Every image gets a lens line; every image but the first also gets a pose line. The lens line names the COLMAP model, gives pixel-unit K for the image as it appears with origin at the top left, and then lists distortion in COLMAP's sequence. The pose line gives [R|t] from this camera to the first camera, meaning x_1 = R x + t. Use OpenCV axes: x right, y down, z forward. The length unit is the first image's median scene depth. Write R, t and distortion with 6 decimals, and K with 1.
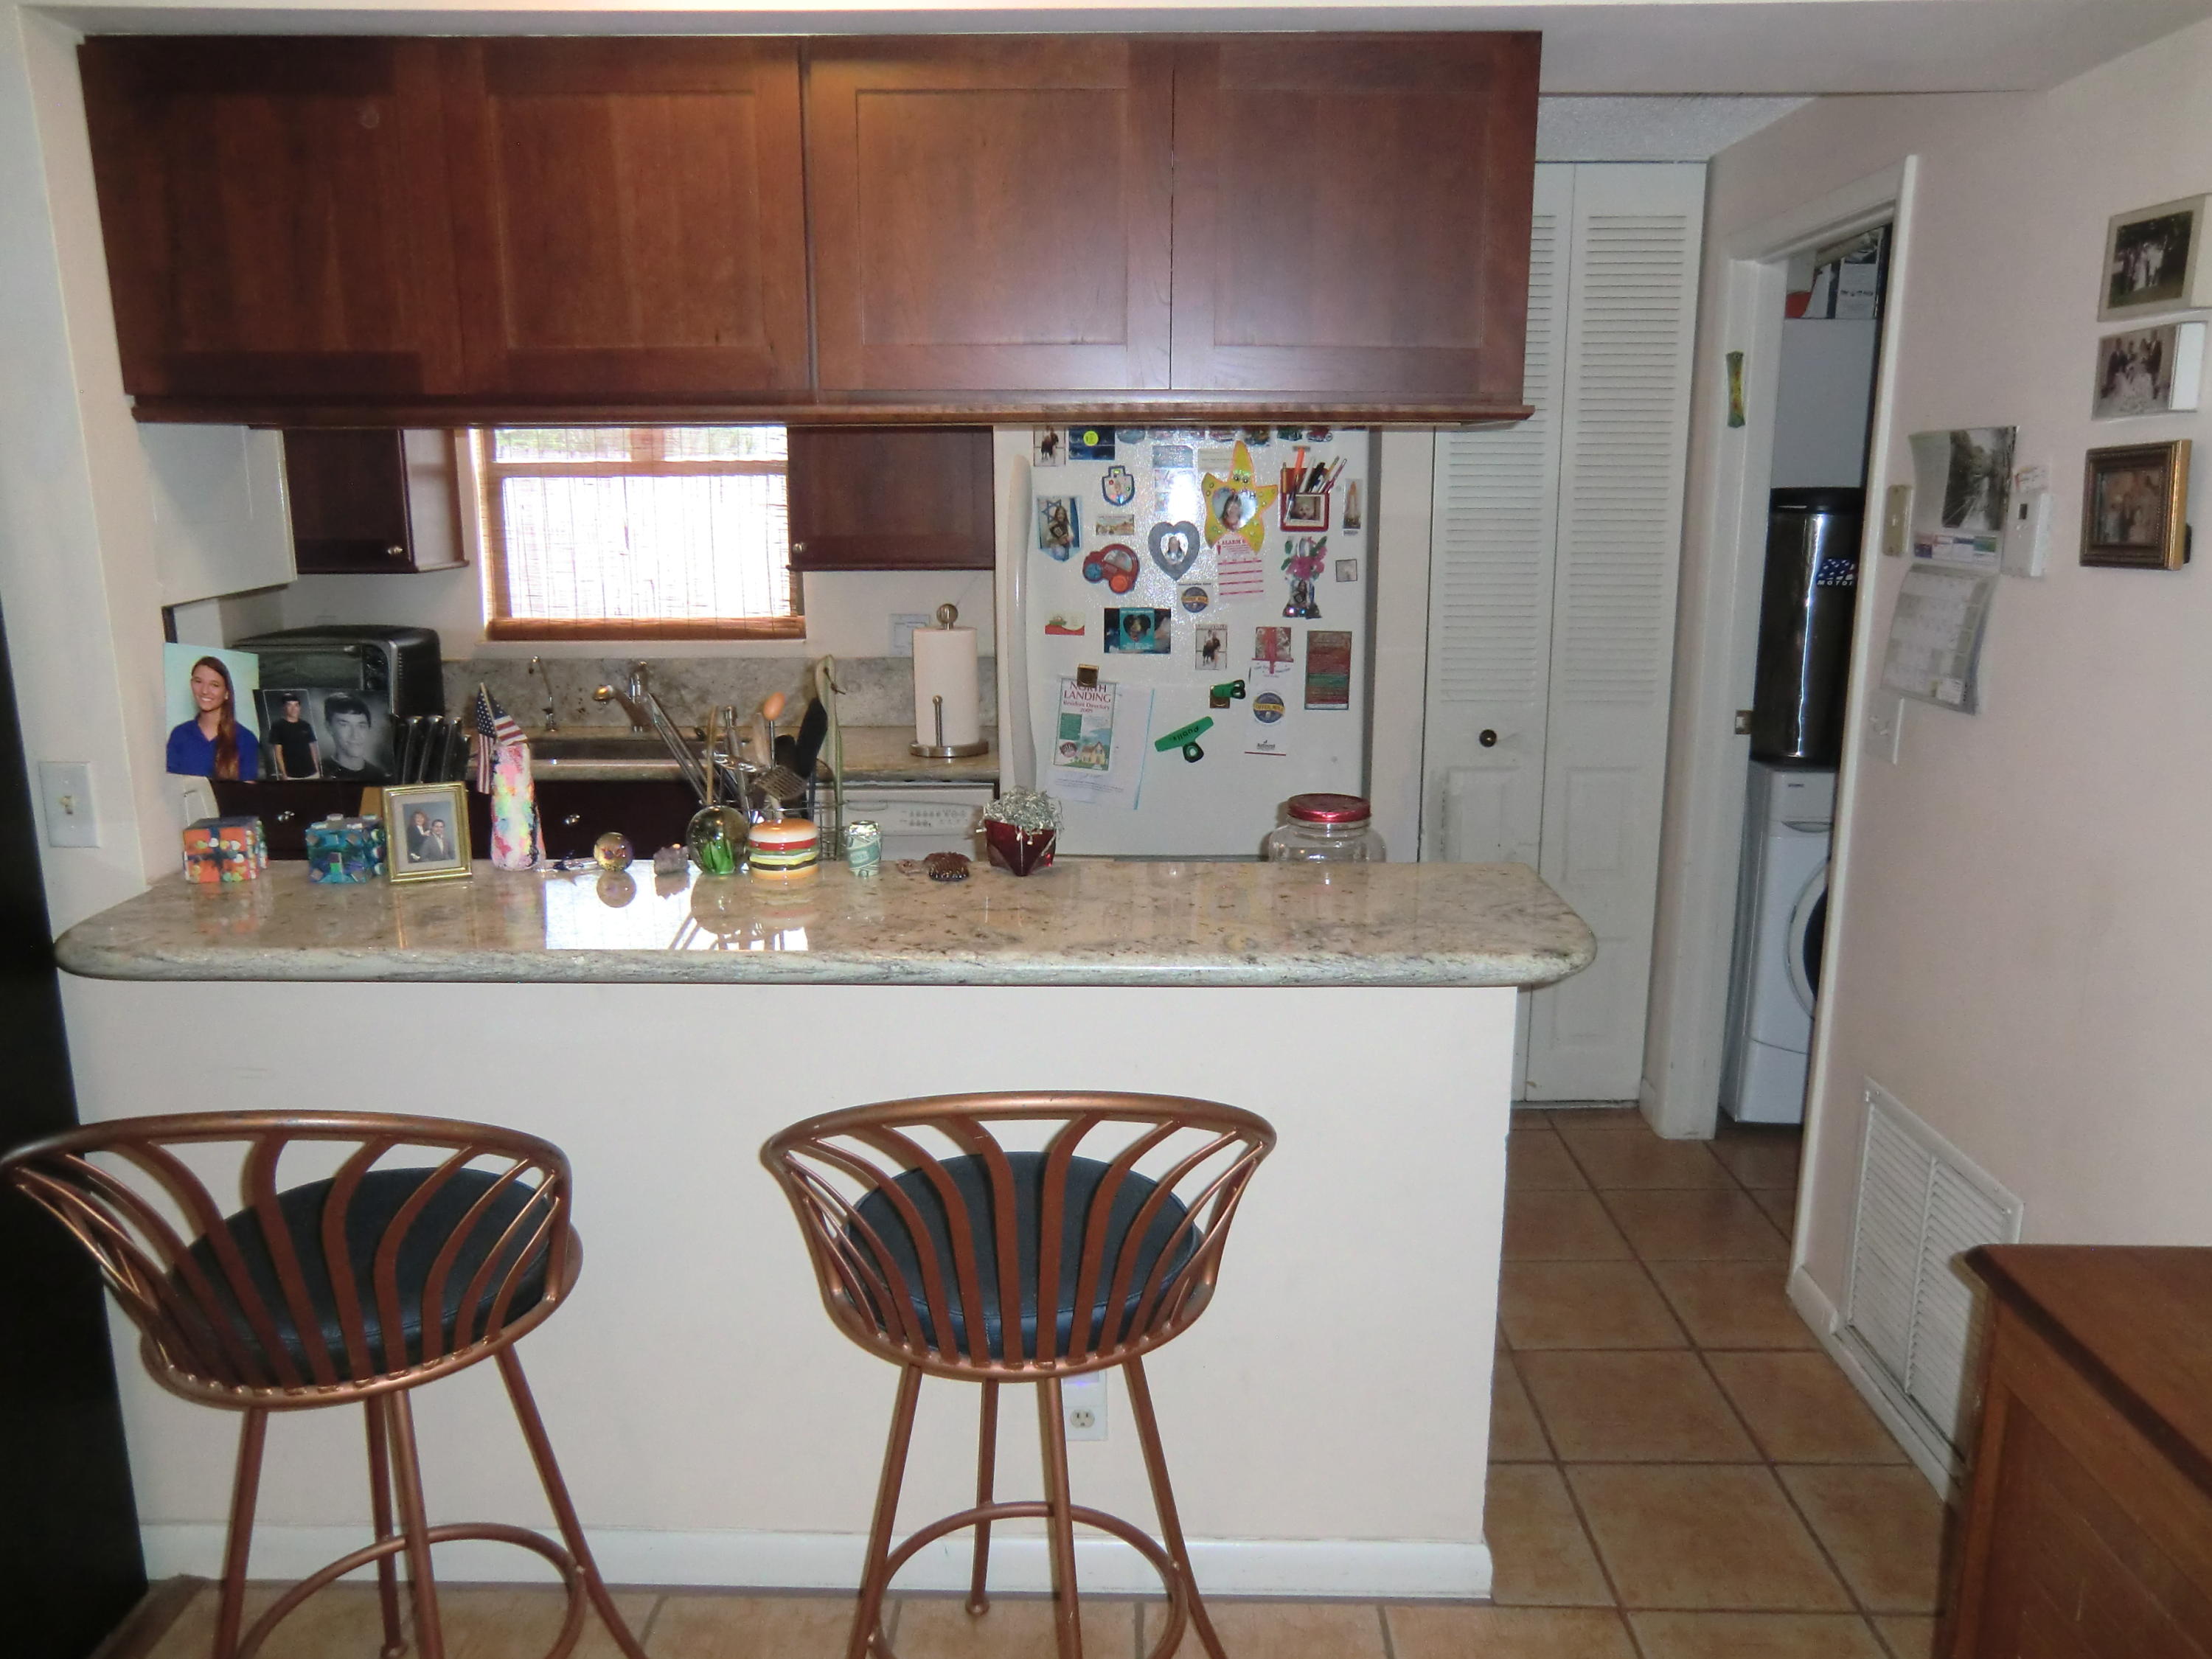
lens RADIAL K [[1640.6, 0, 1130.4], [0, 1640.6, 827.4], [0, 0, 1]] dist [-0.099694, 0.135571]
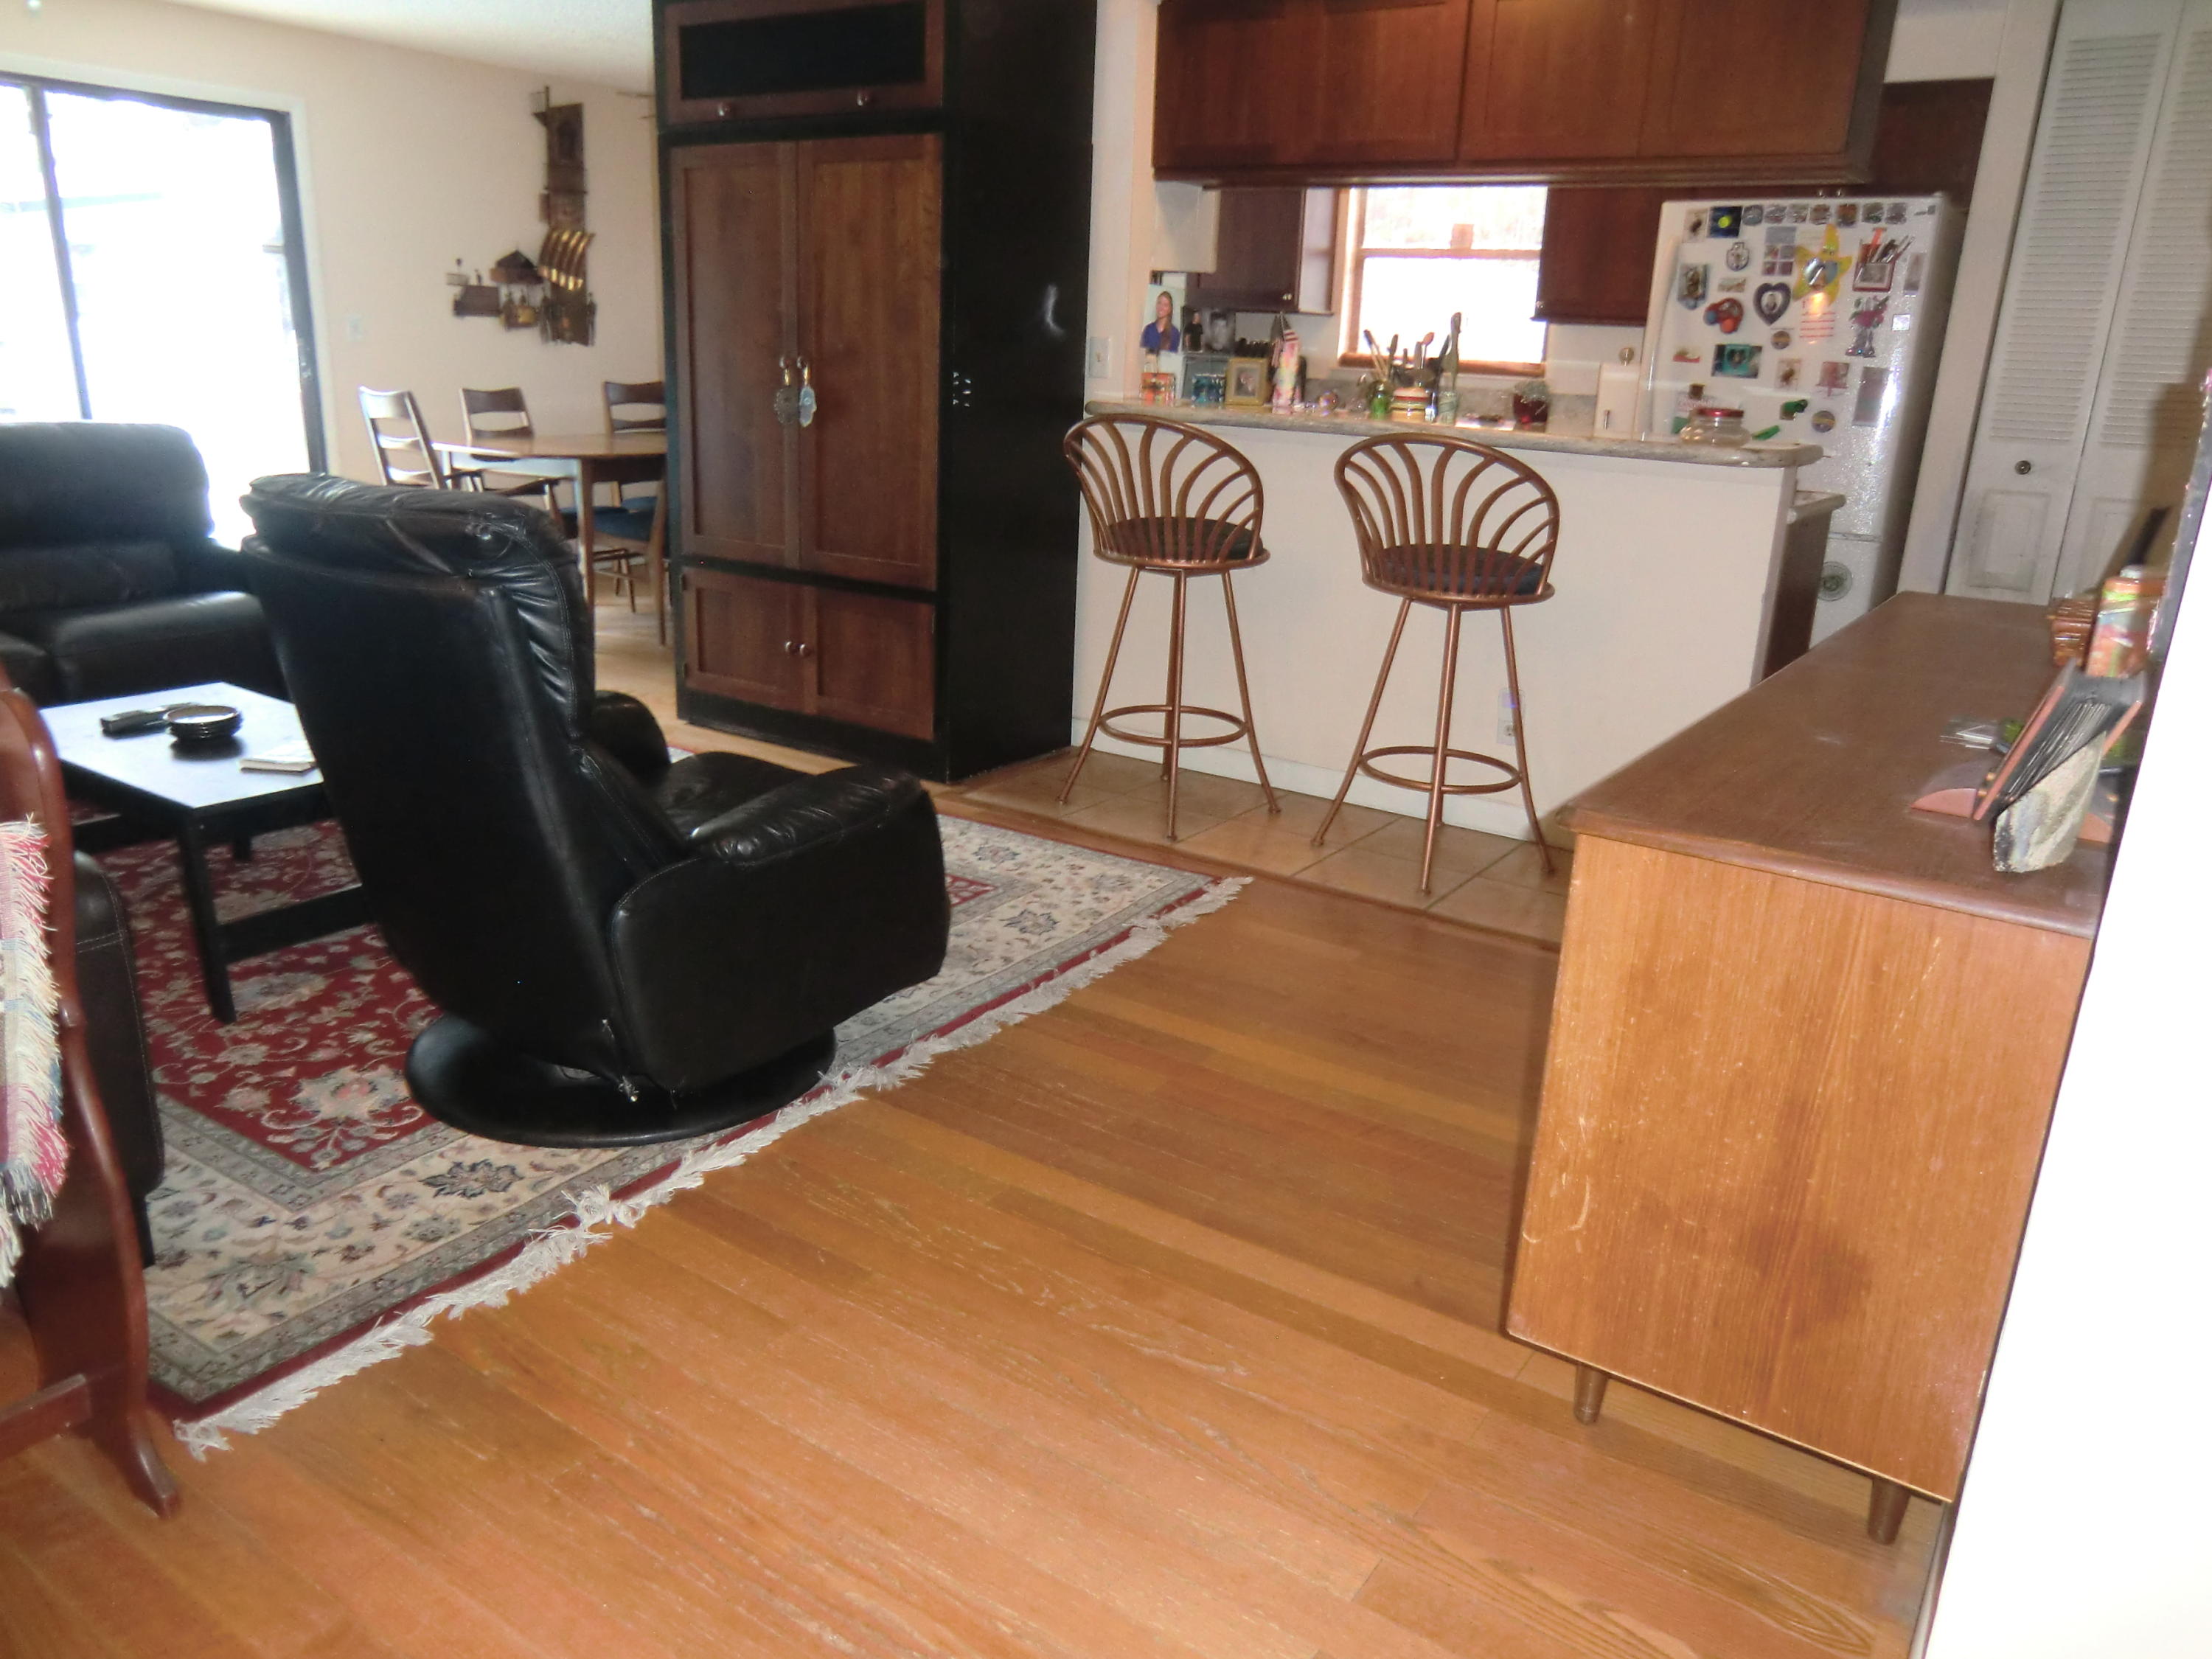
lens RADIAL K [[1594.2, 0, 1105.0], [0, 1594.2, 840.2], [0, 0, 1]] dist [-0.089324, 0.111202]
pose [[0.835088, 0.197456, -0.513458, 0.331540], [-0.155891, 0.980043, 0.123346, 0.209614], [0.527567, -0.022962, 0.849203, -0.477222]]
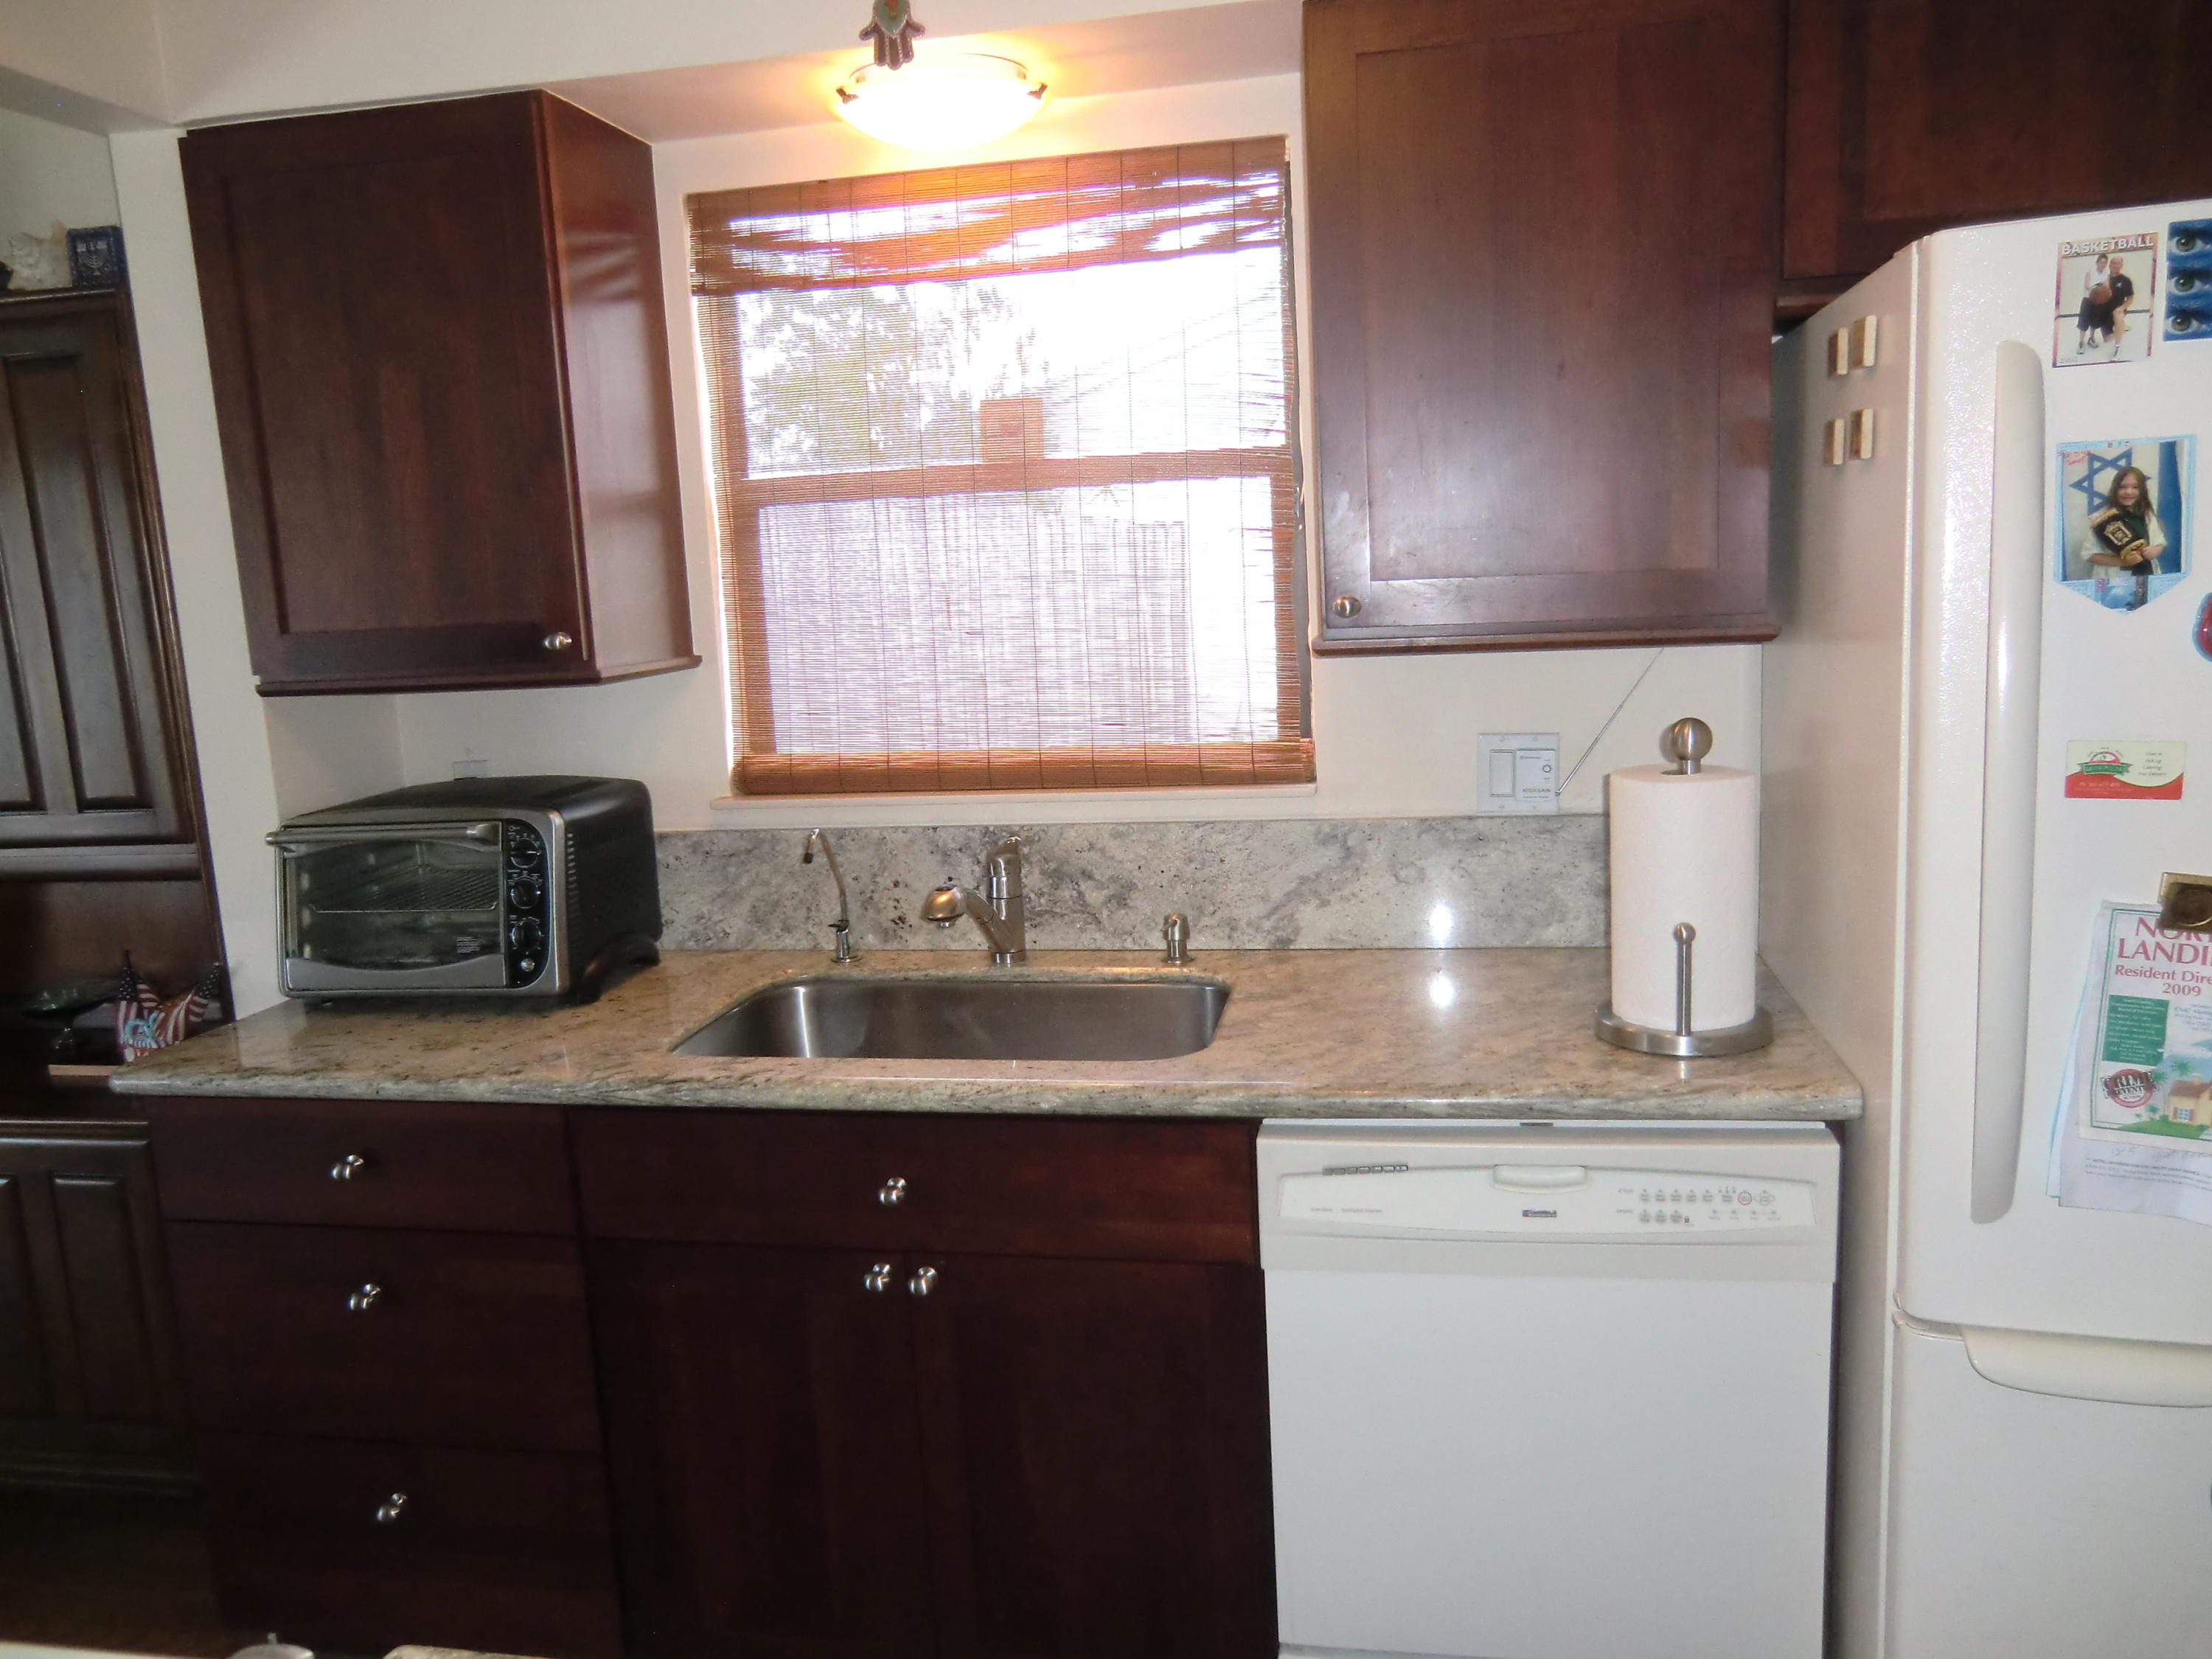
lens RADIAL K [[1594.2, 0, 1105.0], [0, 1594.2, 840.2], [0, 0, 1]] dist [-0.089324, 0.111202]
pose [[0.984871, -0.018053, -0.172344, -0.214906], [0.012585, 0.999384, -0.032766, -0.098060], [0.172830, 0.030101, 0.984492, 0.588242]]
